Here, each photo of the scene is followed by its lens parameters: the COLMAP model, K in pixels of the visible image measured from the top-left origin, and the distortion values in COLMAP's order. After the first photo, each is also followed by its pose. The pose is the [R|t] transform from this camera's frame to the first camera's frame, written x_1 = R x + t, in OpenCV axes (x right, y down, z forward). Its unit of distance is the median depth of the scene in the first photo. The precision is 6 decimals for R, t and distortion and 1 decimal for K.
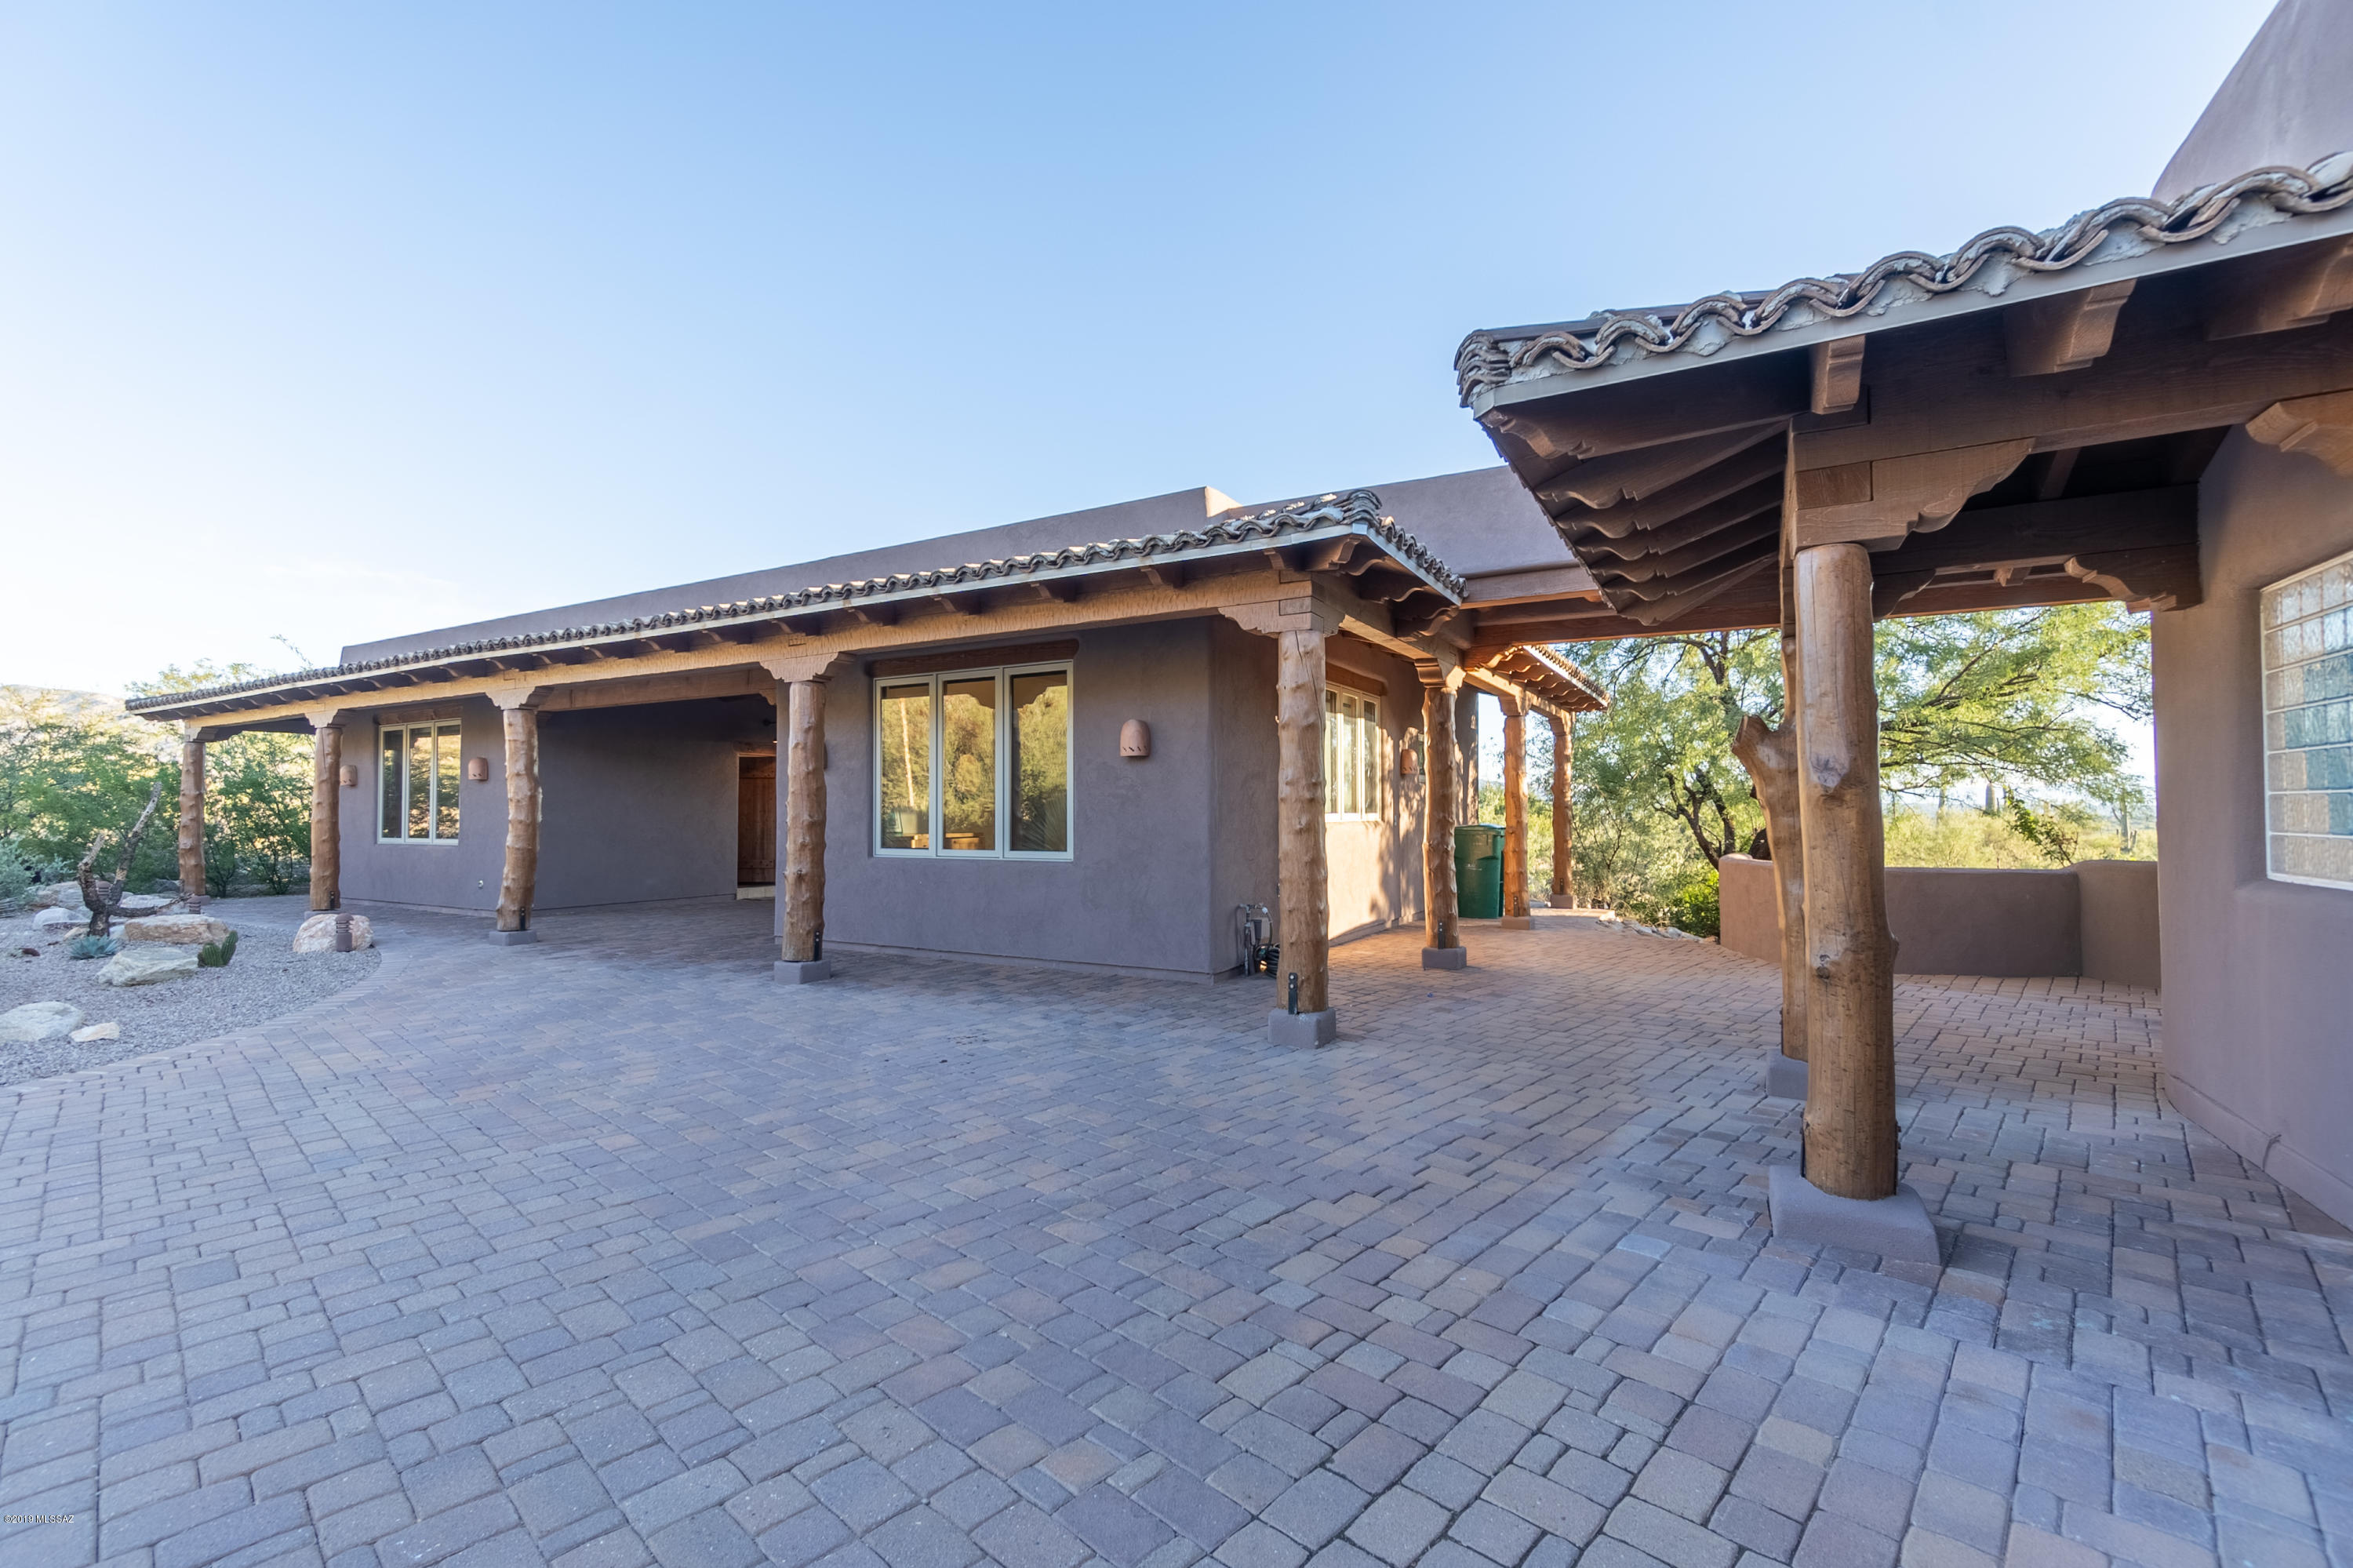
lens RADIAL K [[1017.0, 0, 1180.5], [0, 1017.0, 778.0], [0, 0, 1]] dist [-0.008730, 0.000978]
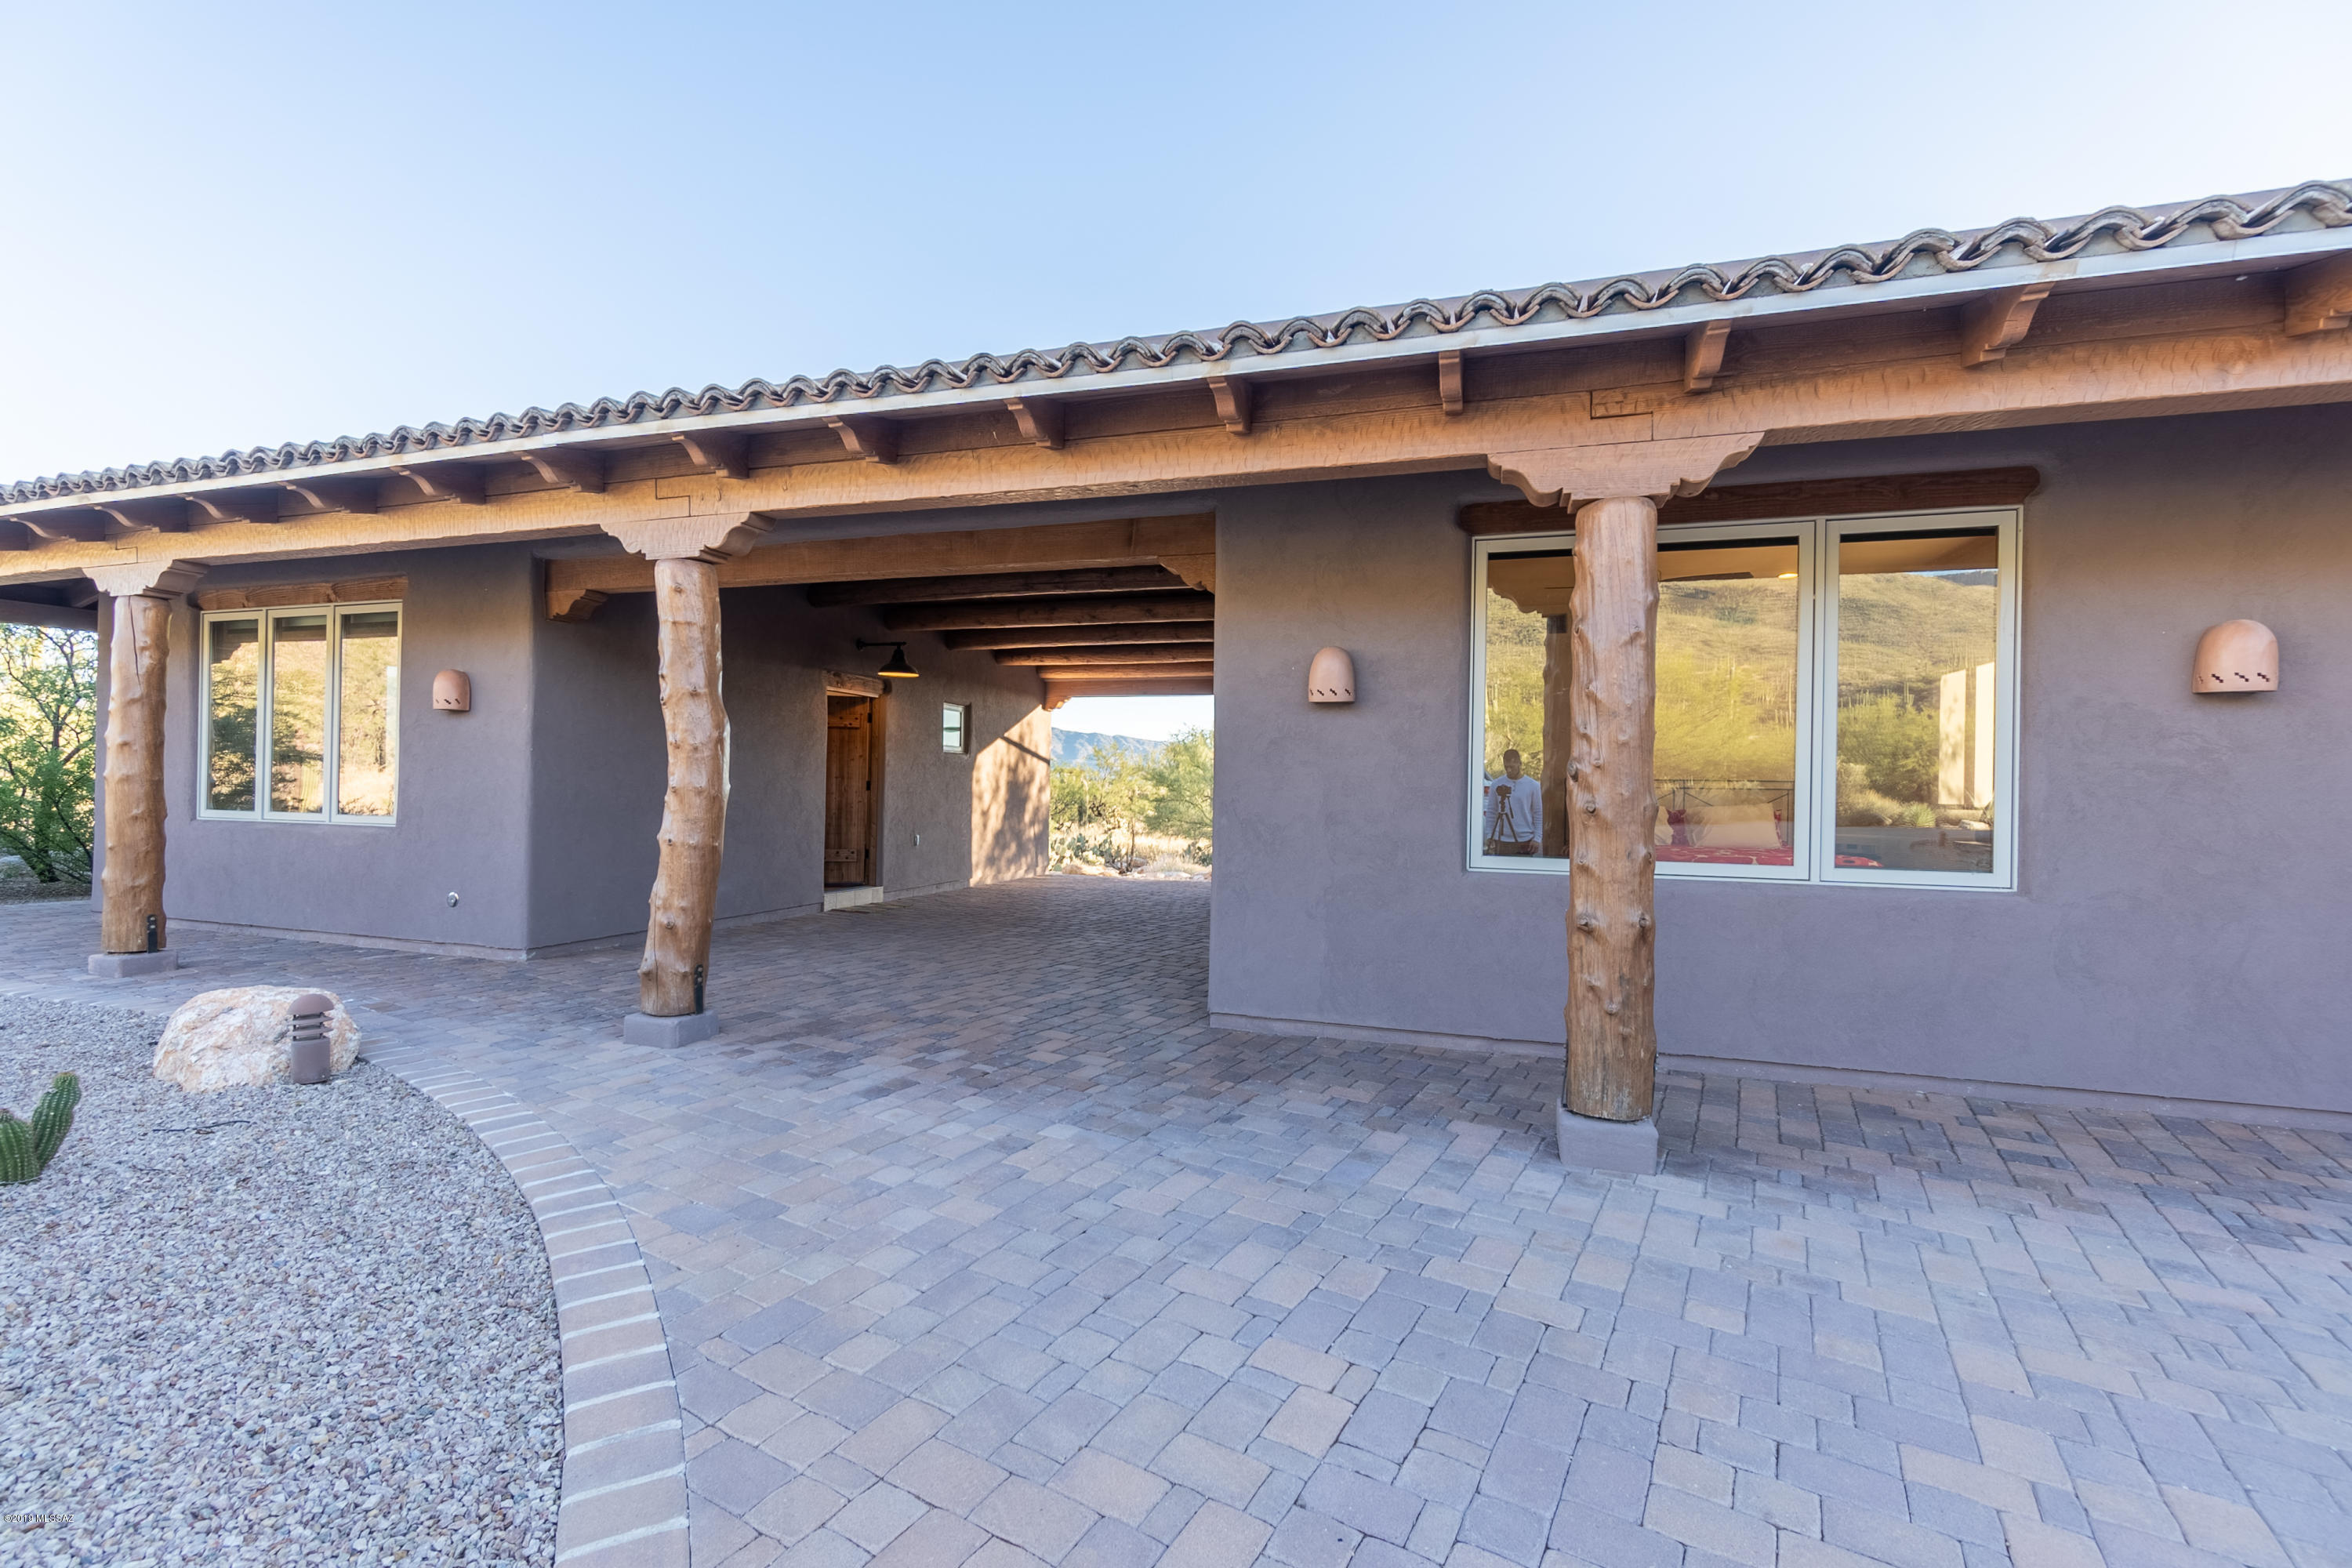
lens RADIAL K [[1016.5, 0, 1165.0], [0, 1016.5, 784.1], [0, 0, 1]] dist [-0.008730, 0.000978]
pose [[0.979638, 0.019678, 0.199805, -0.526815], [-0.026610, 0.999131, 0.032066, 0.017460], [-0.199000, -0.036730, 0.979311, 0.475940]]
